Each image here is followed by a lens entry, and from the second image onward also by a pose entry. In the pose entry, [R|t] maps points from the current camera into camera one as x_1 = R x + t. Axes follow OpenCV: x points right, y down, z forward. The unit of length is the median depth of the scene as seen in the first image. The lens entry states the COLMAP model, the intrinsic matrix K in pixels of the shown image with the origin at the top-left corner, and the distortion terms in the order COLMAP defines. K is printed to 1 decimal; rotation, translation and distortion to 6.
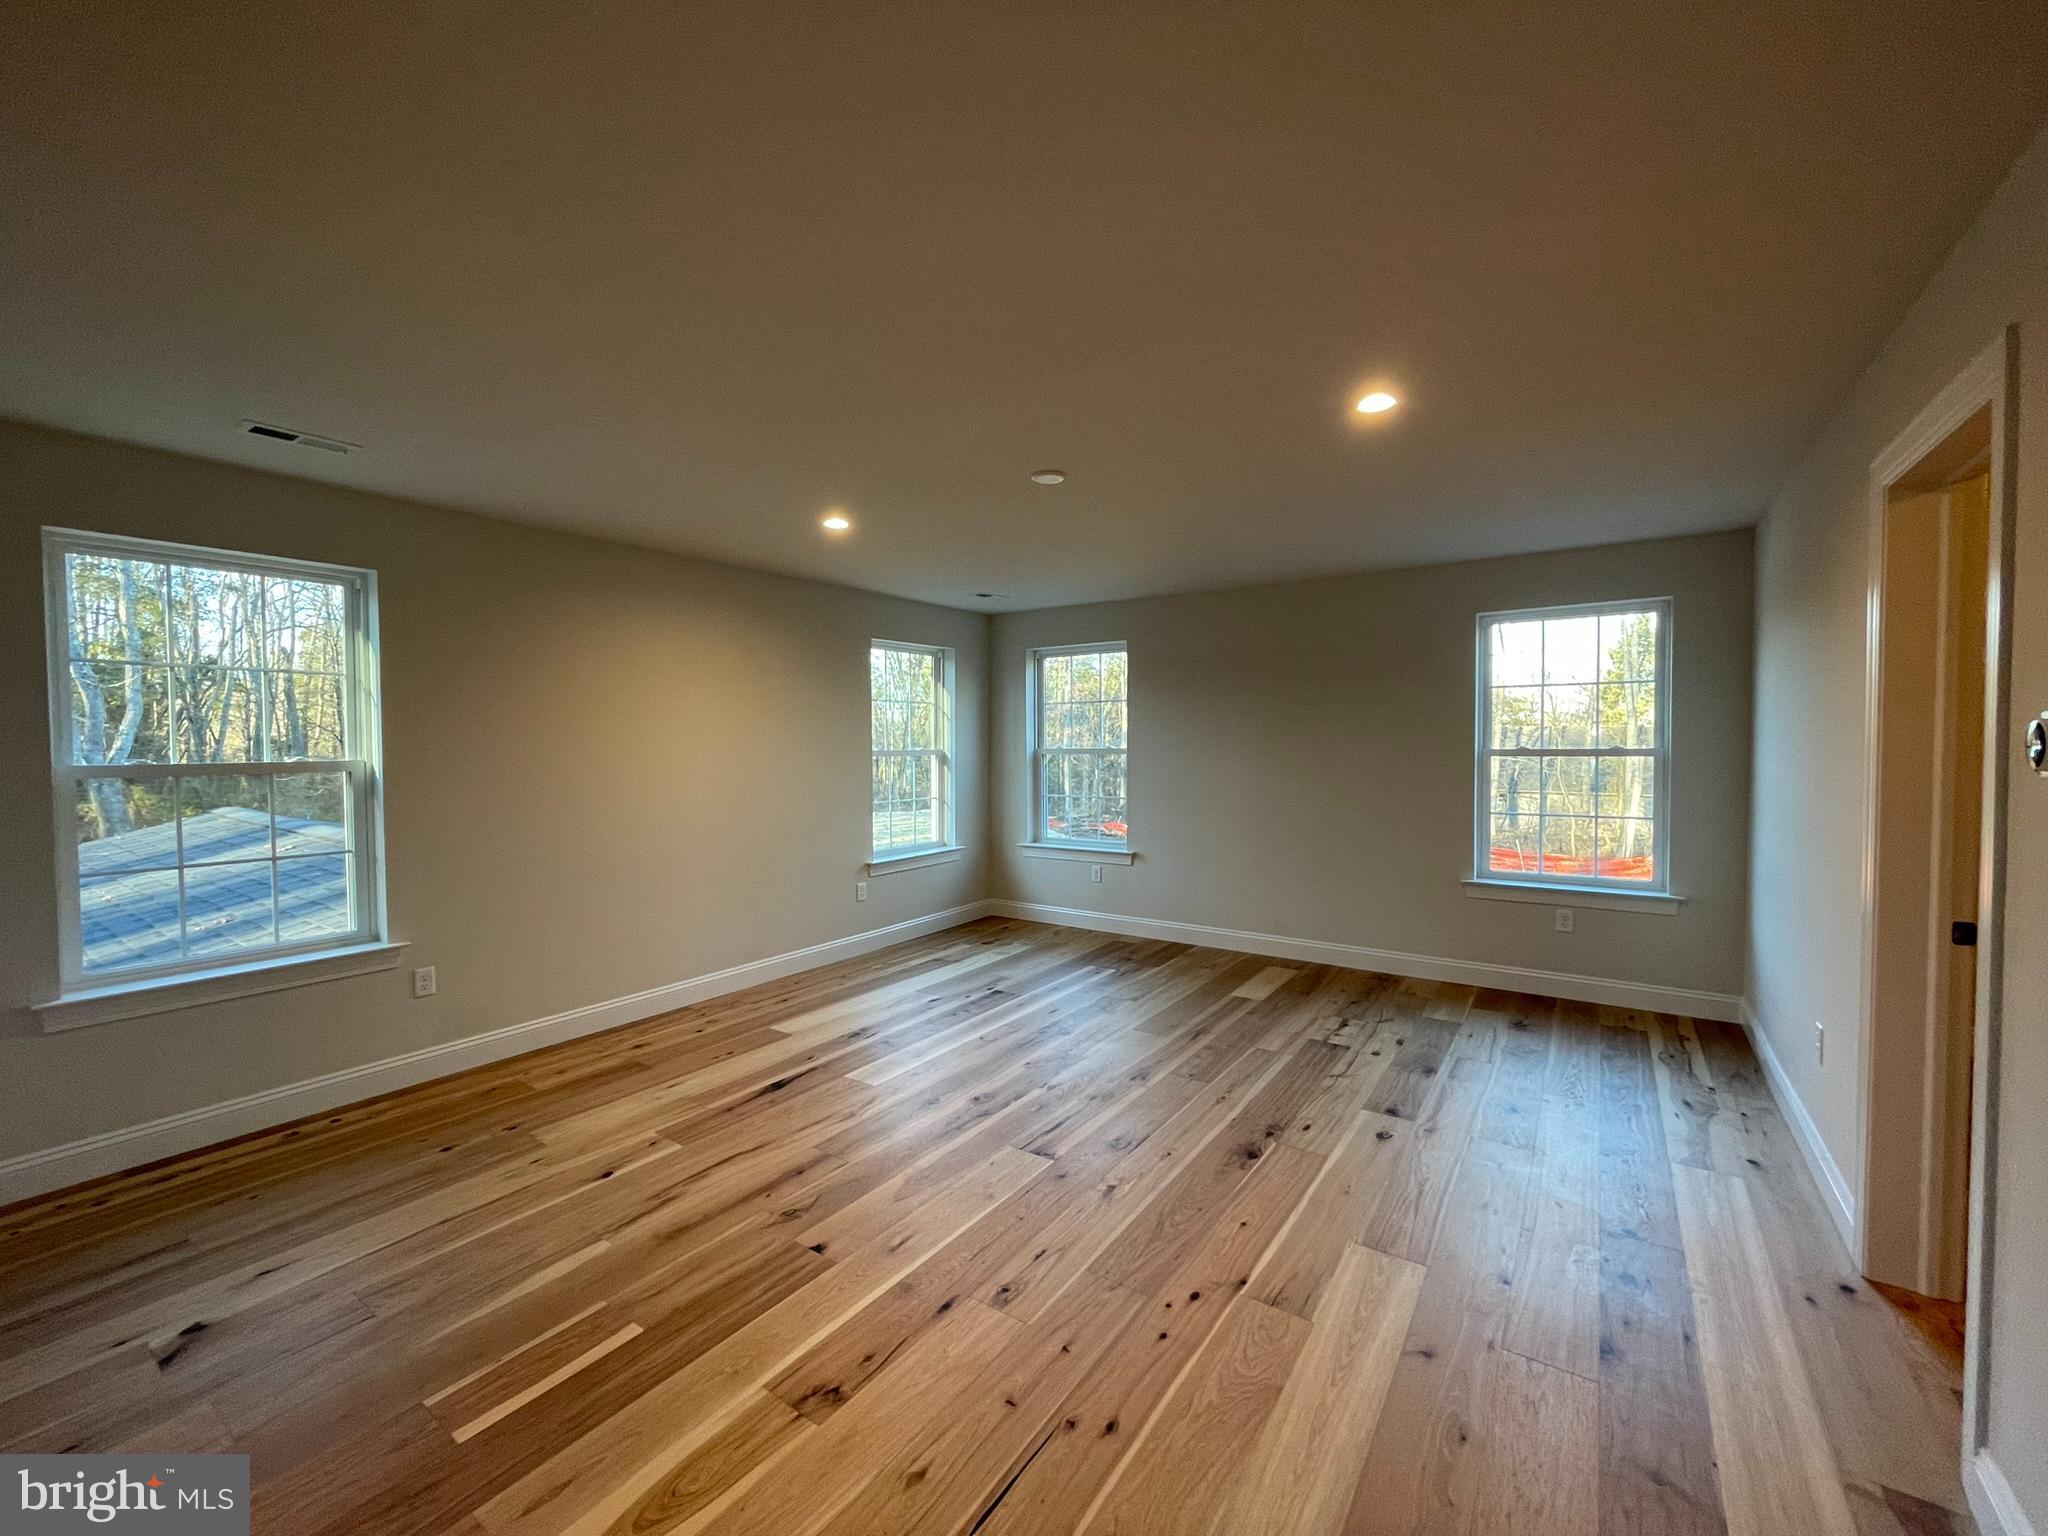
lens RADIAL K [[831.5, 0, 1030.2], [0, 831.5, 774.6], [0, 0, 1]] dist [-0.001248, -0.000570]
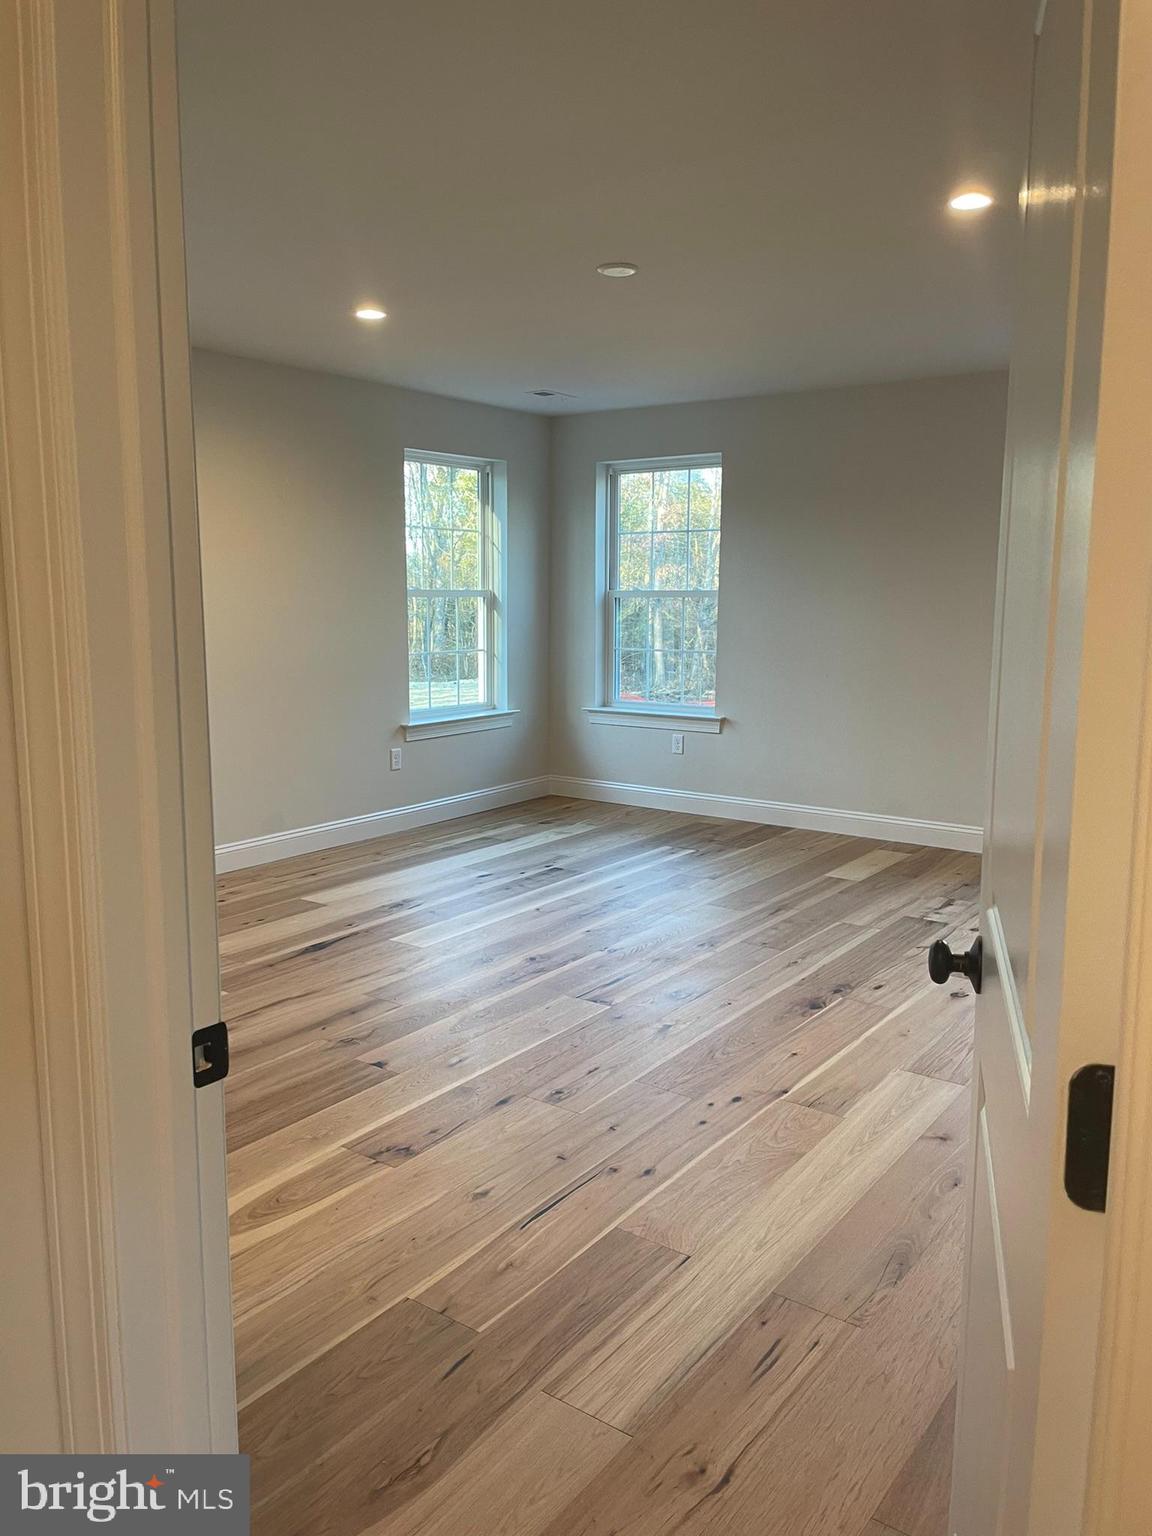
lens RADIAL K [[1162.9, 0, 574.7], [0, 1162.9, 758.3], [0, 0, 1]] dist [0.029977, -0.065423]
pose [[0.999553, 0.013047, -0.026899, 0.014523], [-0.010134, 0.994344, 0.105720, 0.022451], [0.028127, -0.105400, 0.994032, -0.252812]]
